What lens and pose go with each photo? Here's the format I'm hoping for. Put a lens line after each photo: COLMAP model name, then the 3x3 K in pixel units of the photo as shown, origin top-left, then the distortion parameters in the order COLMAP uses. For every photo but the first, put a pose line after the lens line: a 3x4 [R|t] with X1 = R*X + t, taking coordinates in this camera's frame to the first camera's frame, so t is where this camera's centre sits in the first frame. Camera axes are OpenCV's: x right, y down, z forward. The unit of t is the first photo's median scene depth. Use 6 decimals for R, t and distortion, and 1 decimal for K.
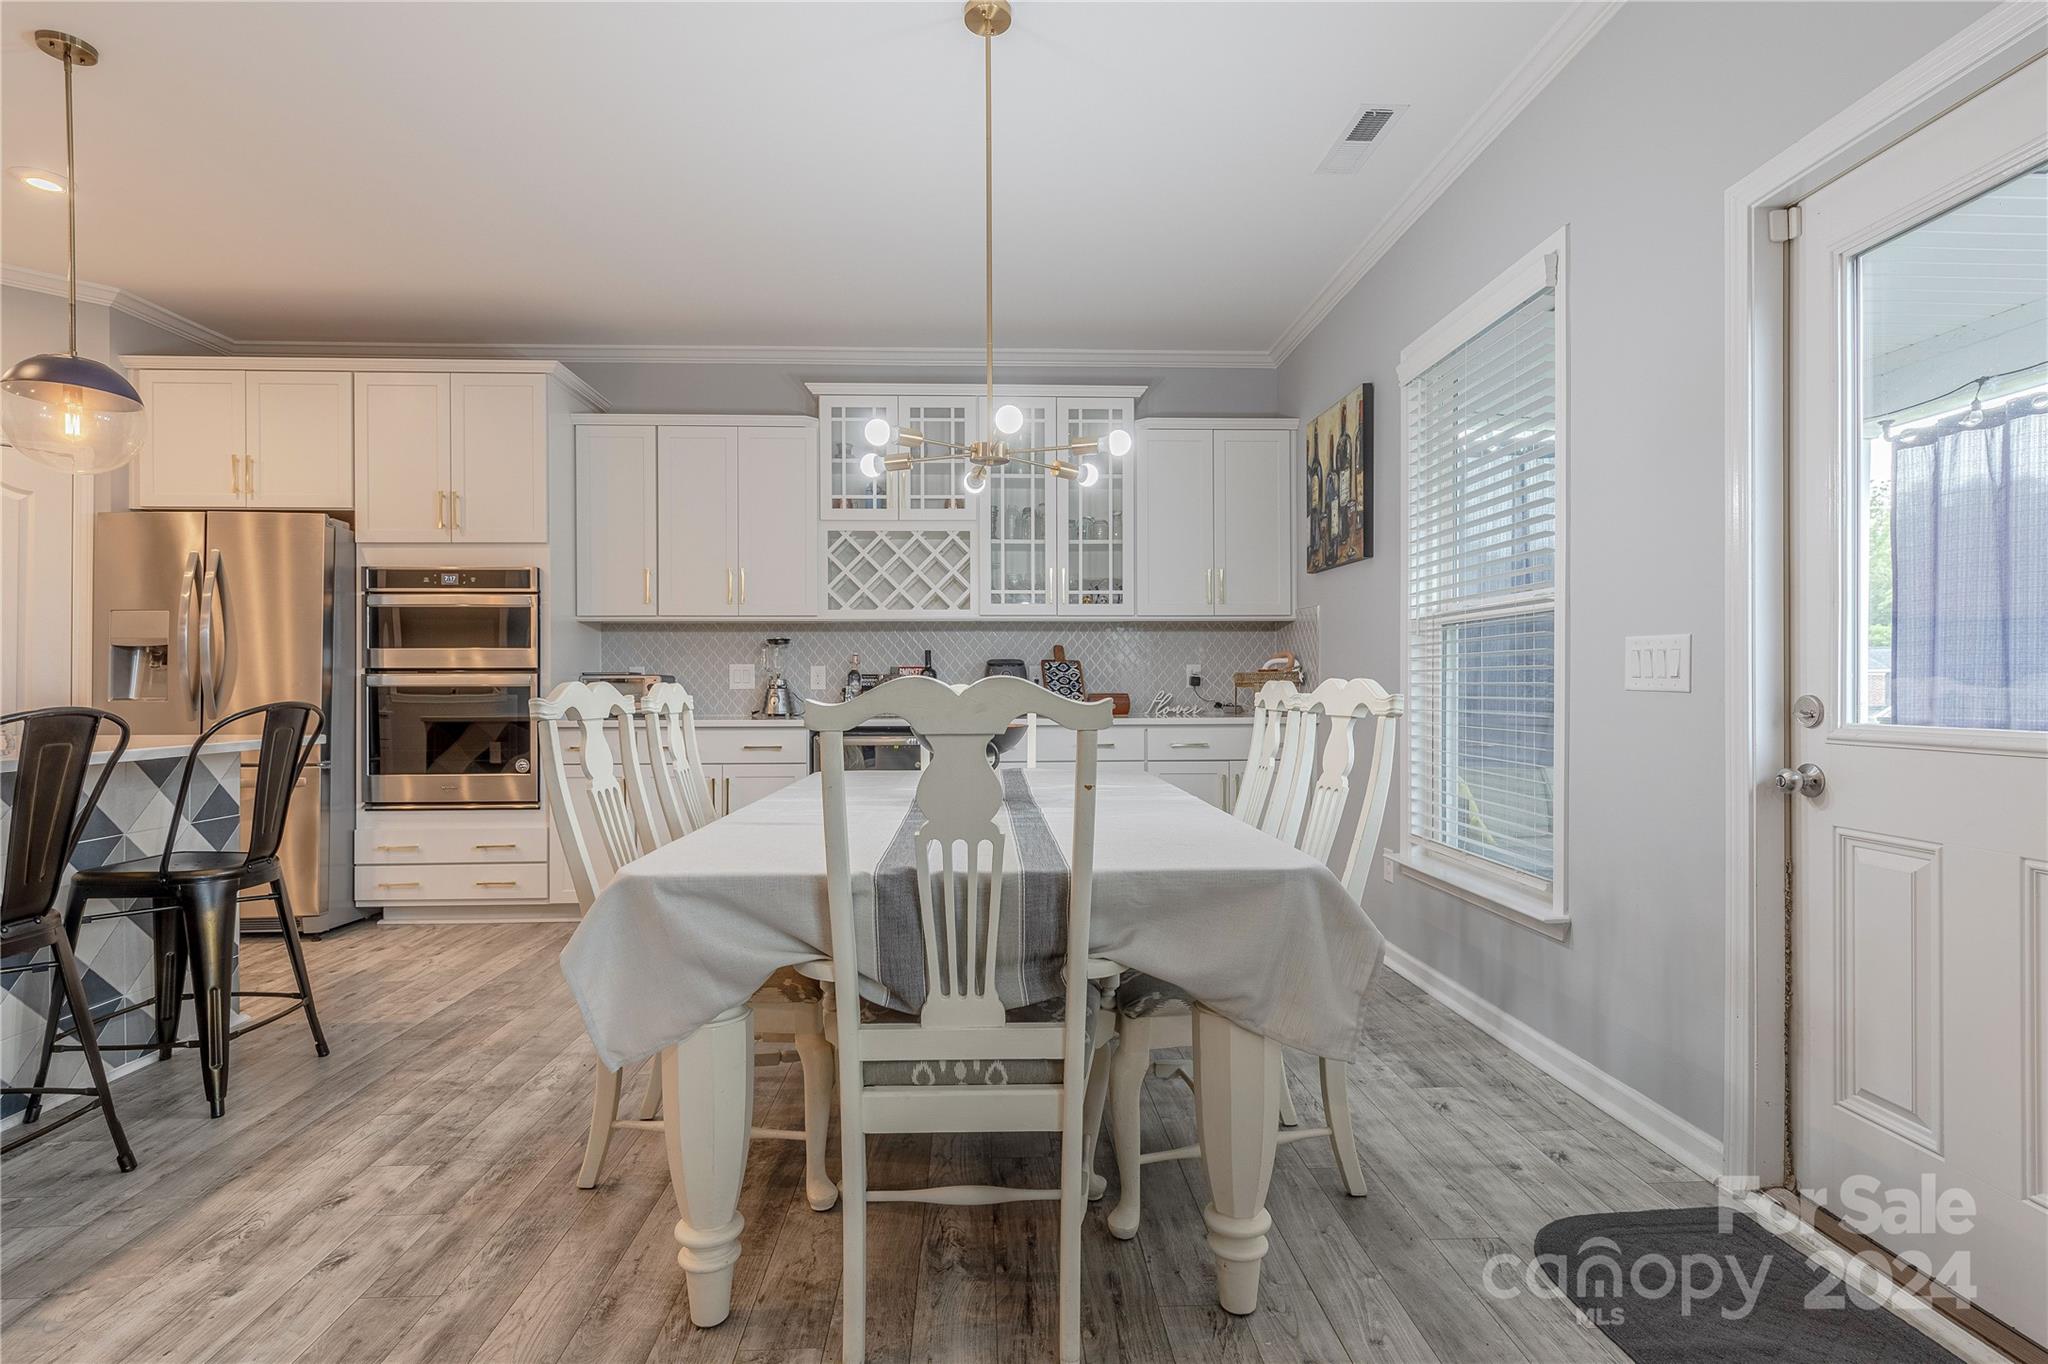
lens RADIAL K [[1013.5, 0, 1024.0], [0, 1013.5, 682.0], [0, 0, 1]] dist [0.006674, 0.000160]
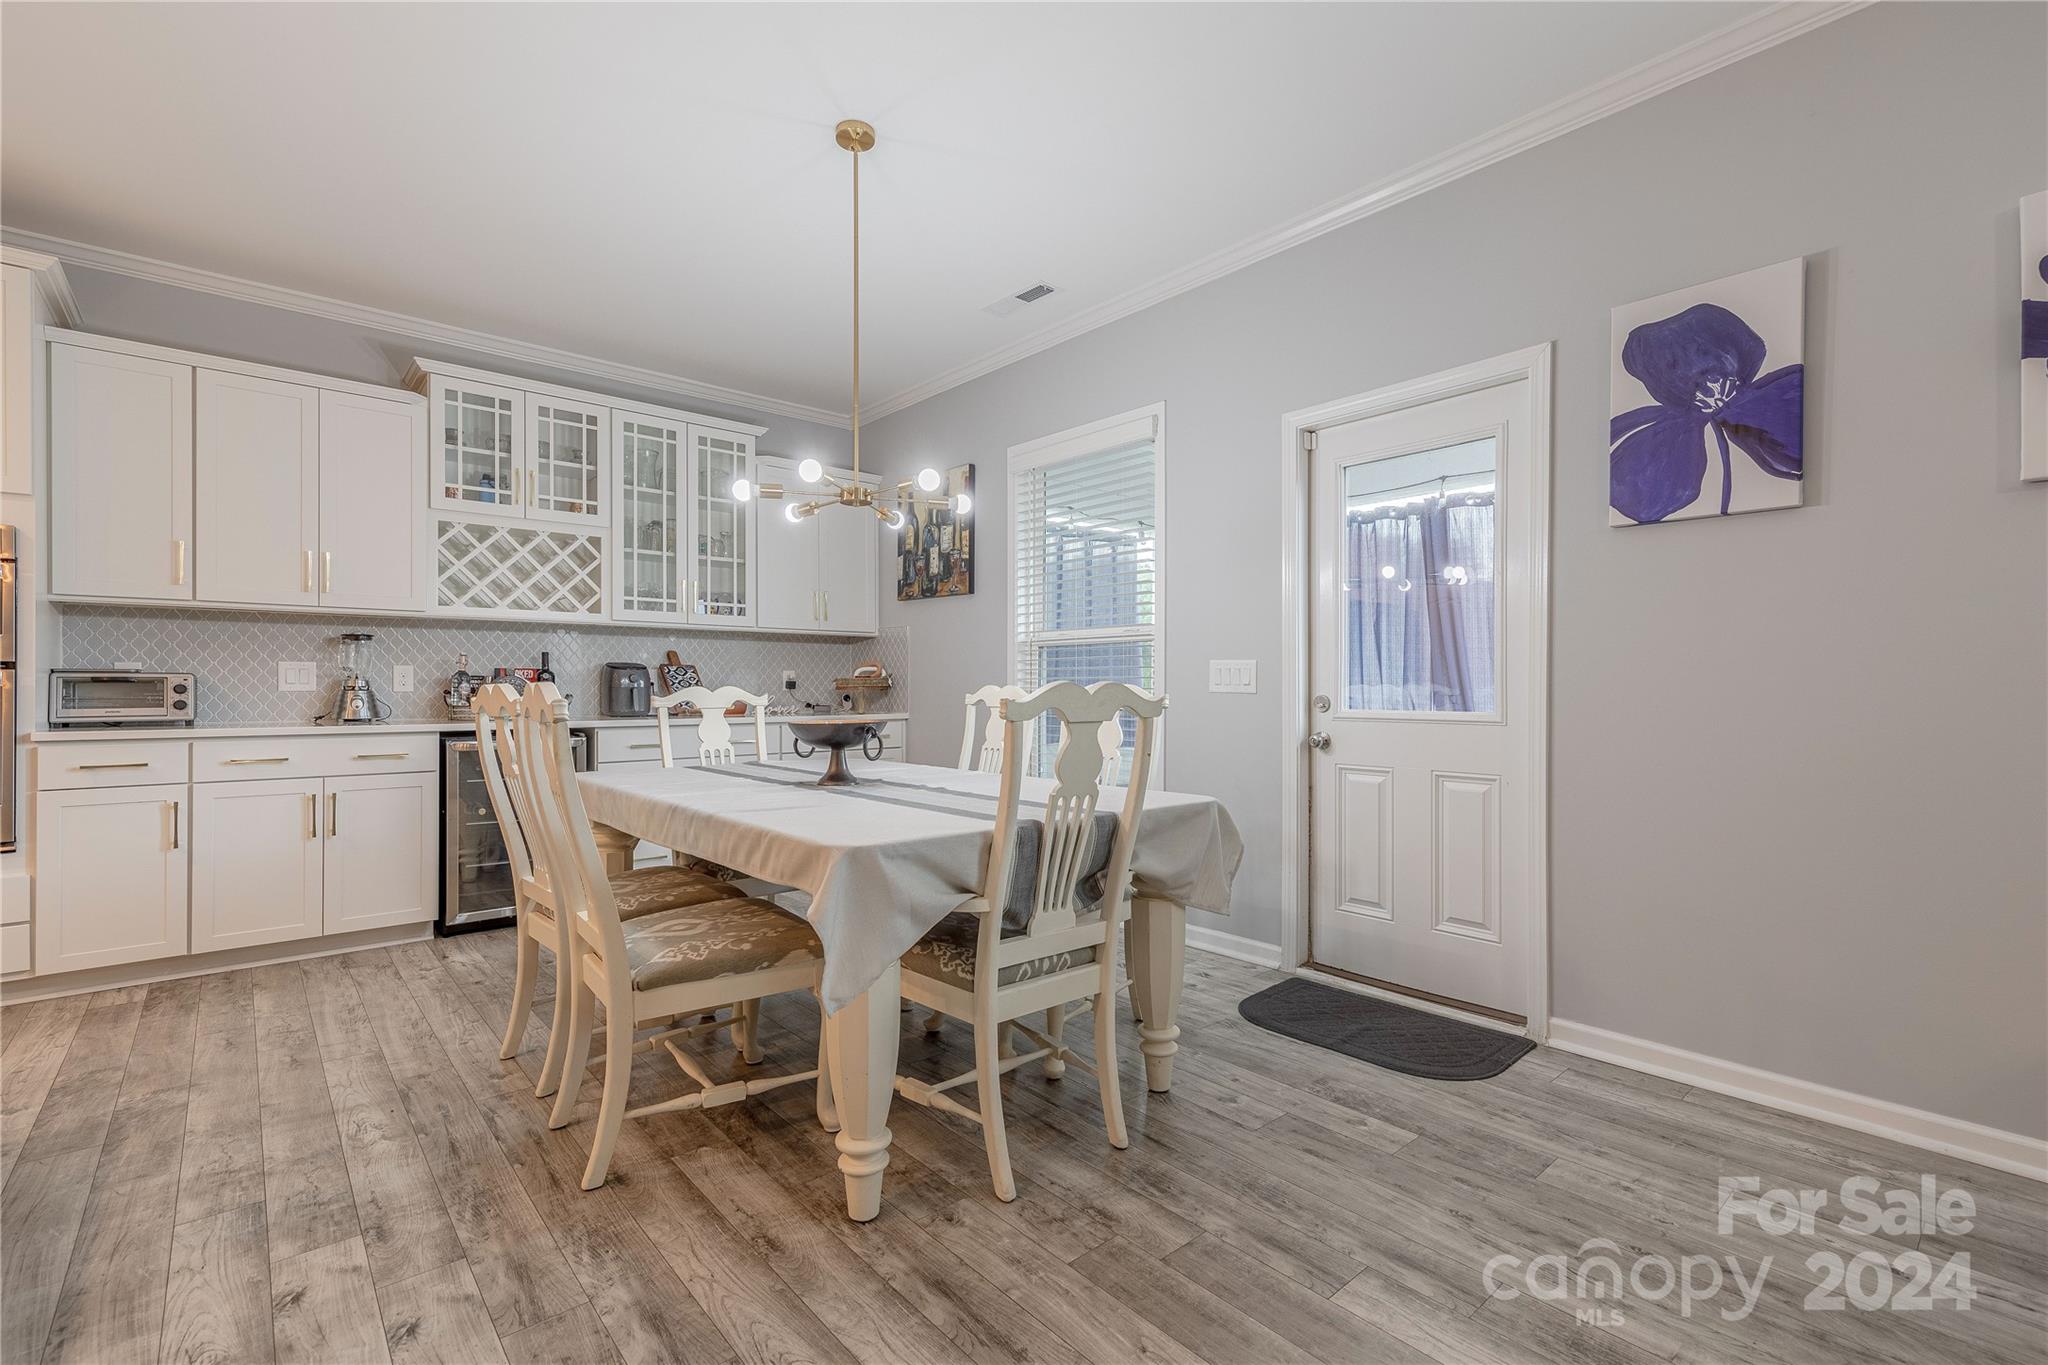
lens RADIAL K [[904.8, 0, 1024.0], [0, 904.8, 682.5], [0, 0, 1]] dist [0.009016, -0.000479]
pose [[0.782201, 0.007878, 0.622976, -0.330970], [-0.005576, 0.999969, -0.005644, 0.001031], [-0.623001, 0.000942, 0.782220, 0.017192]]
